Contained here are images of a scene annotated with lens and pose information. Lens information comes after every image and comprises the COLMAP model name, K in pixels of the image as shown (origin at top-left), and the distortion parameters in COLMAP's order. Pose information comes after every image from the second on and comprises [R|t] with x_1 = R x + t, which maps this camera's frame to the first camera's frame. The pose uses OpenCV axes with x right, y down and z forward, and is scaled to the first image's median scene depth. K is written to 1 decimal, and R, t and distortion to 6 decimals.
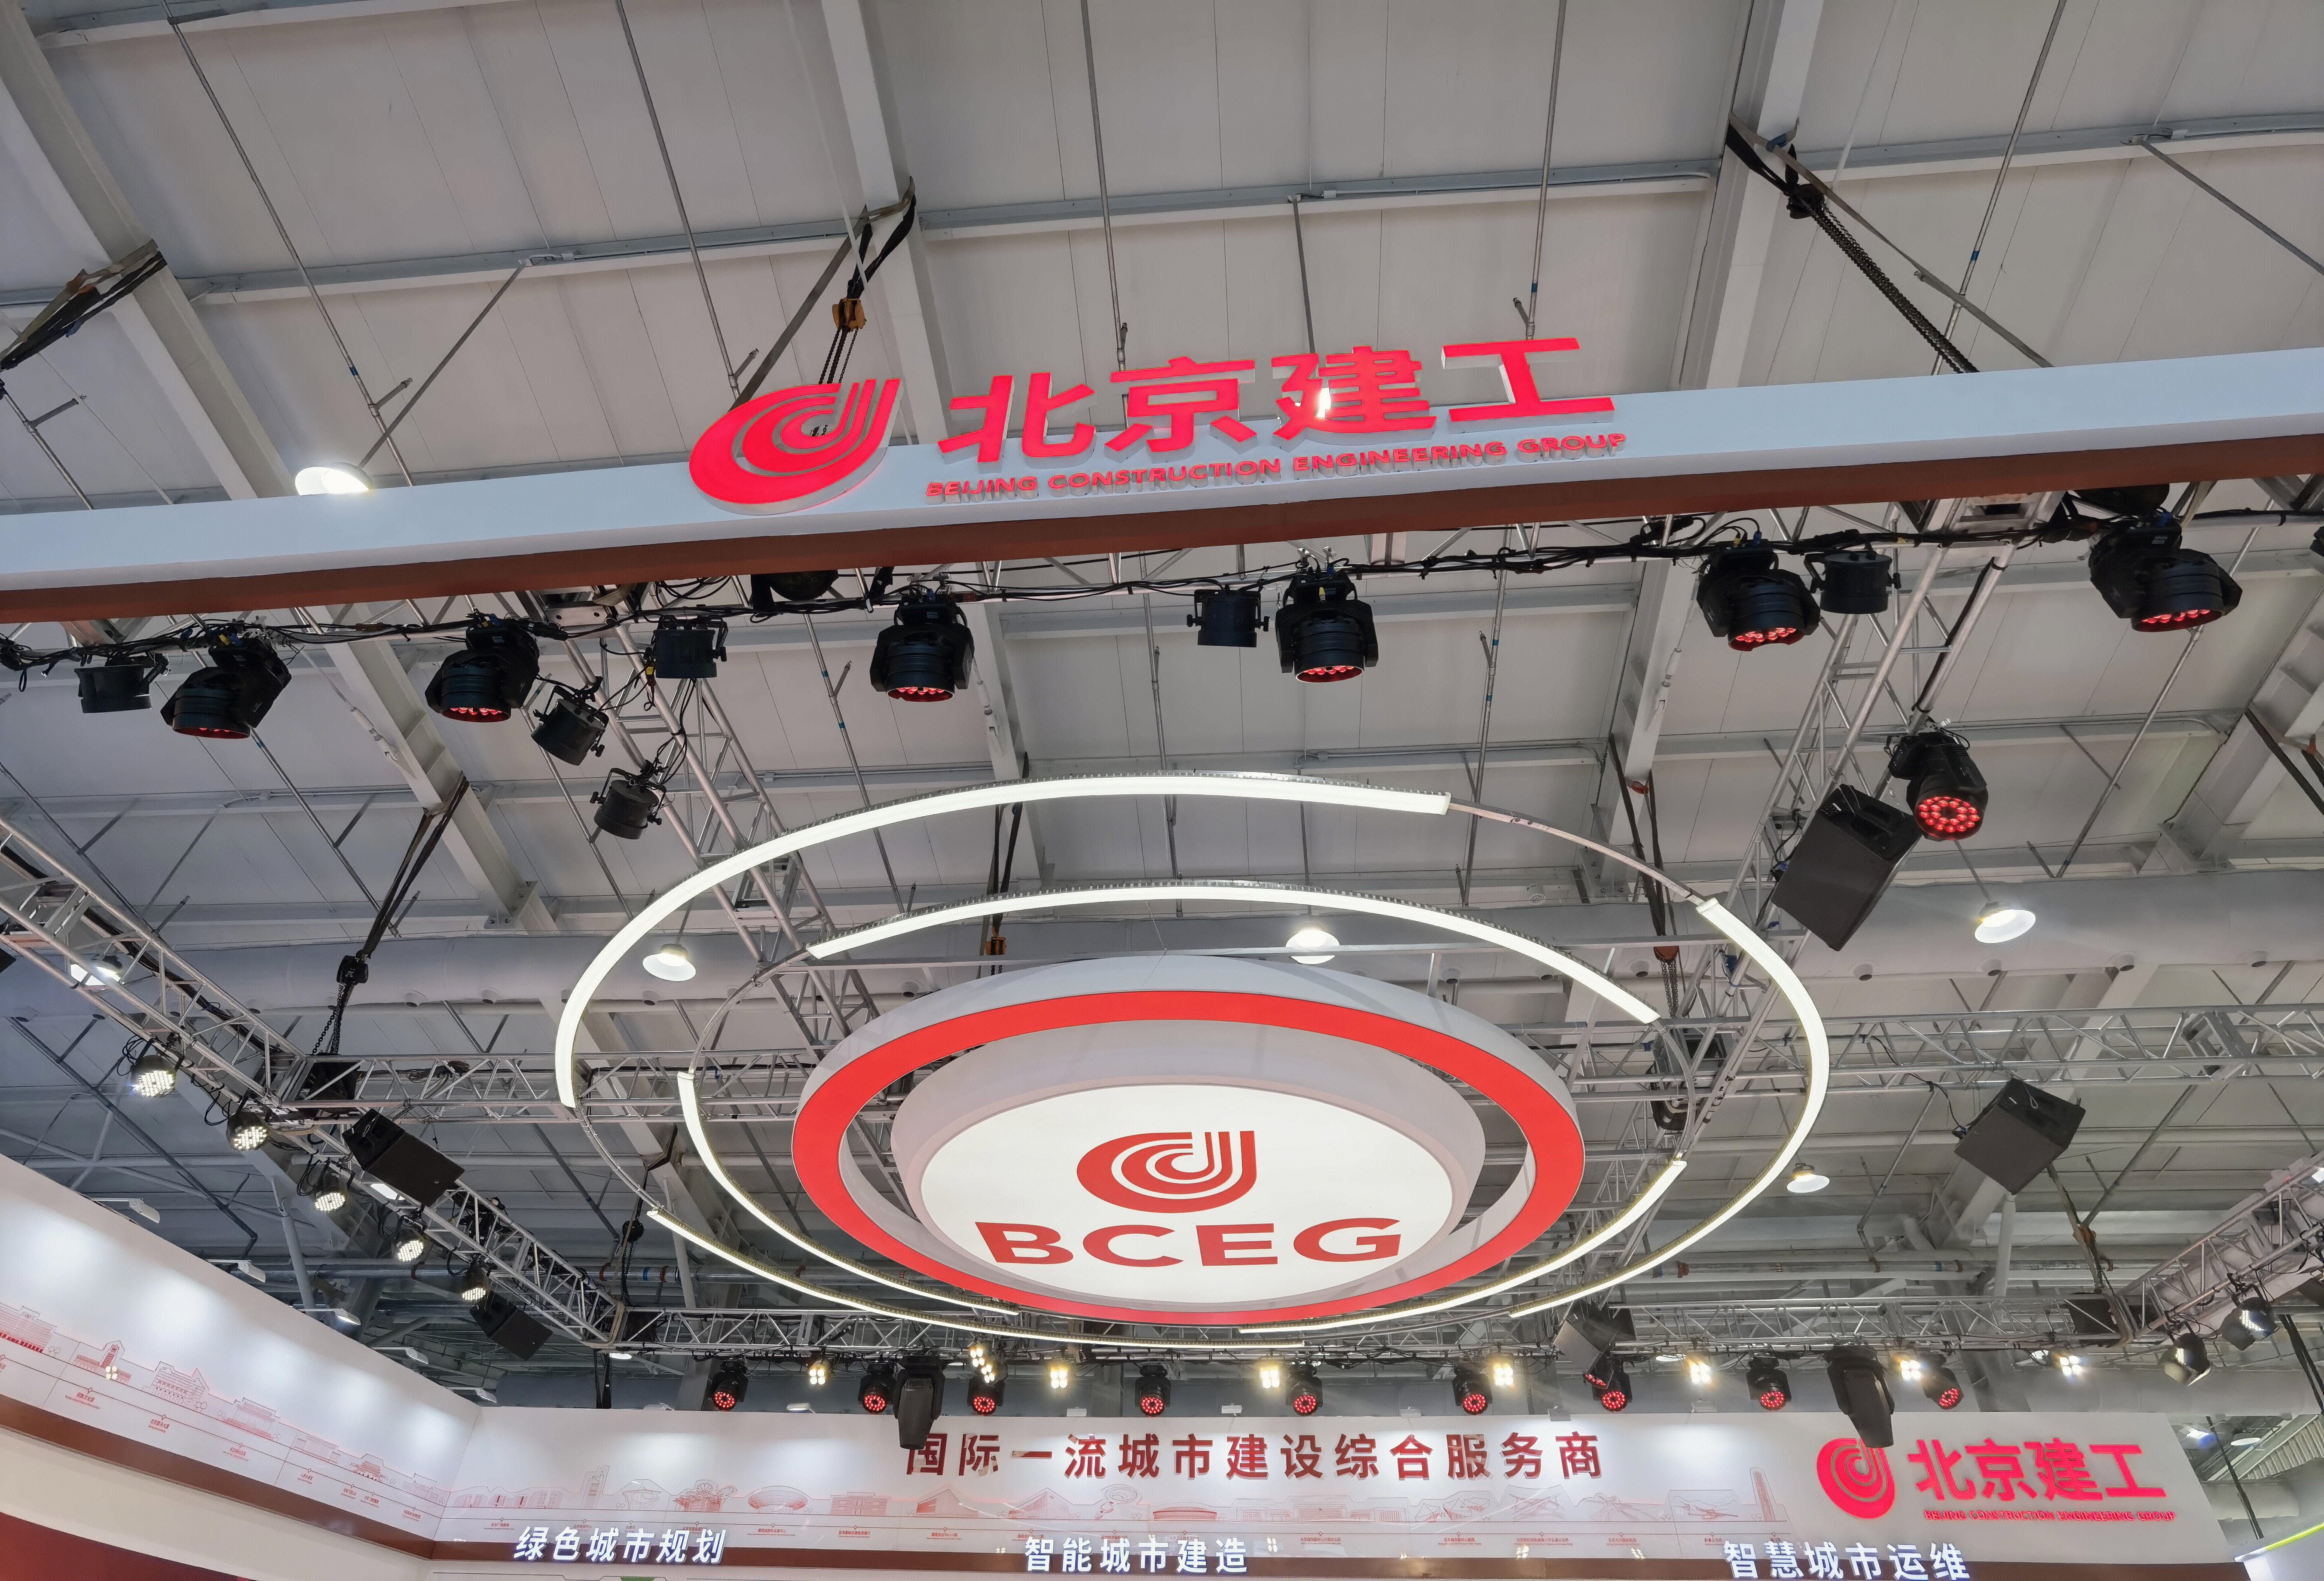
lens RADIAL K [[1205.1, 0, 1156.7], [0, 1205.1, 806.2], [0, 0, 1]] dist [-0.057165, 0.030216]
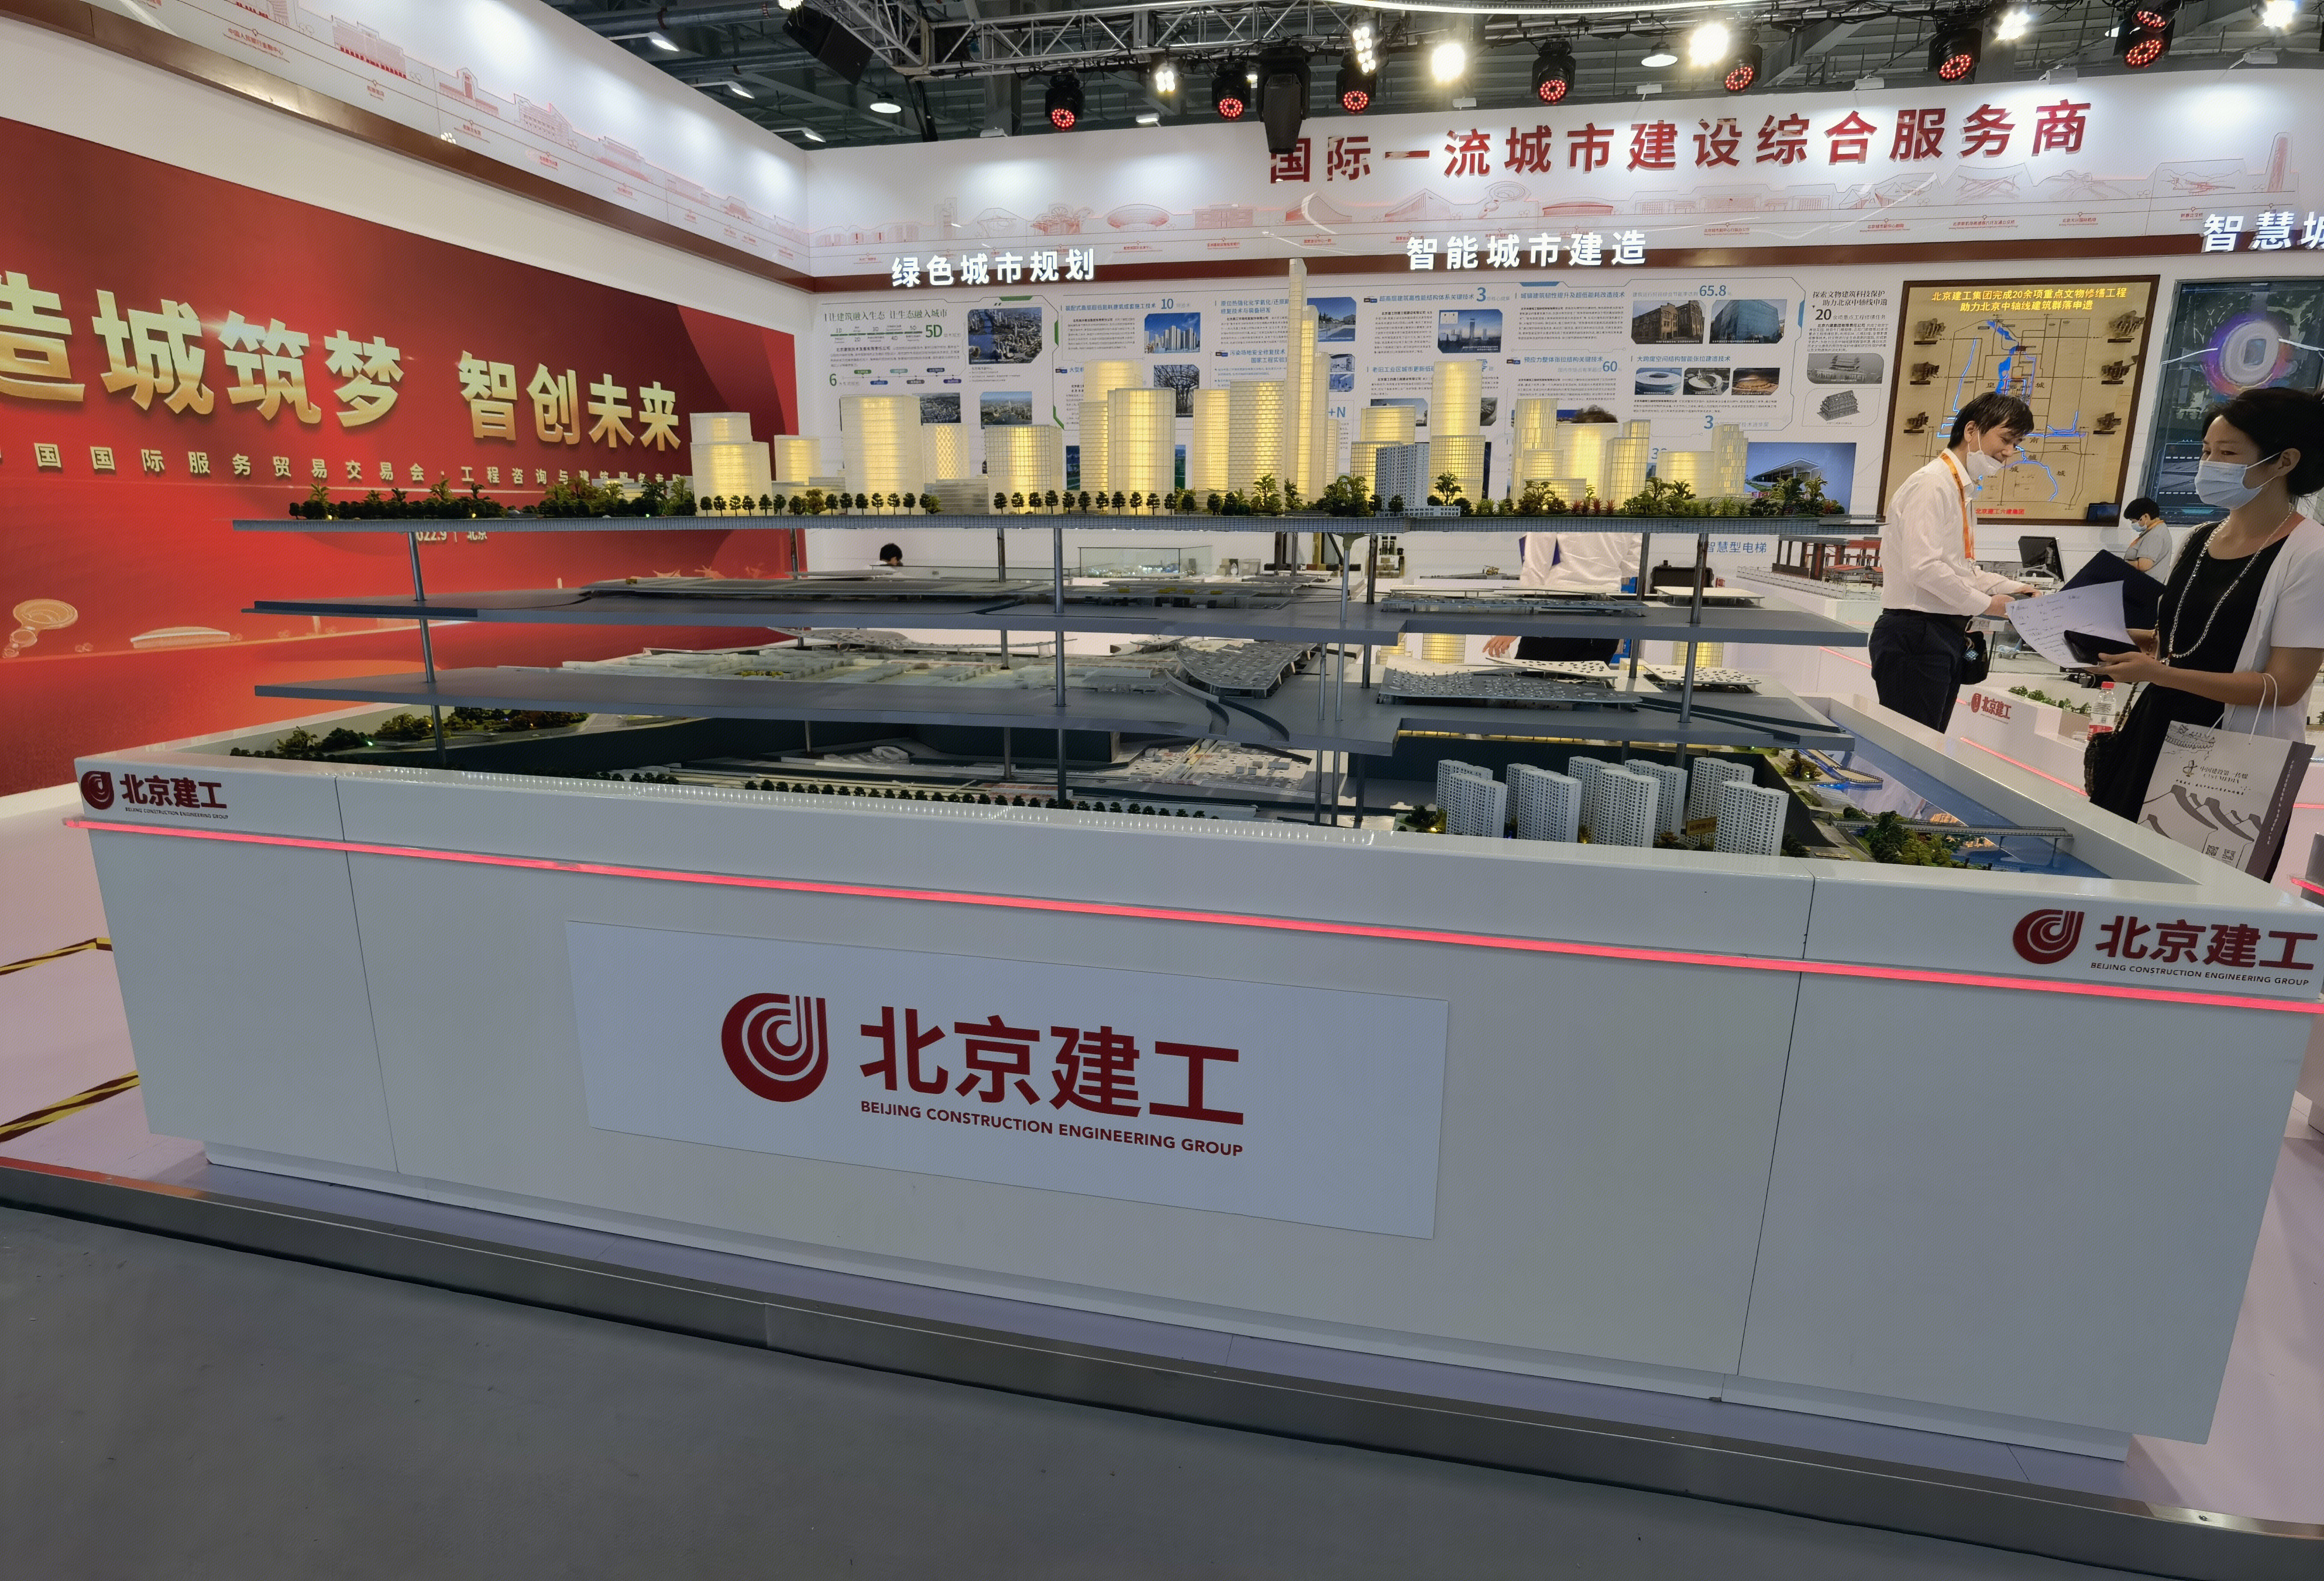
lens RADIAL K [[1205.1, 0, 1159.3], [0, 1205.1, 762.5], [0, 0, 1]] dist [-0.057165, 0.030216]
pose [[0.991472, 0.010056, -0.129929, -0.177969], [0.097452, 0.604724, 0.790451, 0.088642], [0.086520, -0.796372, 0.598587, 0.061459]]
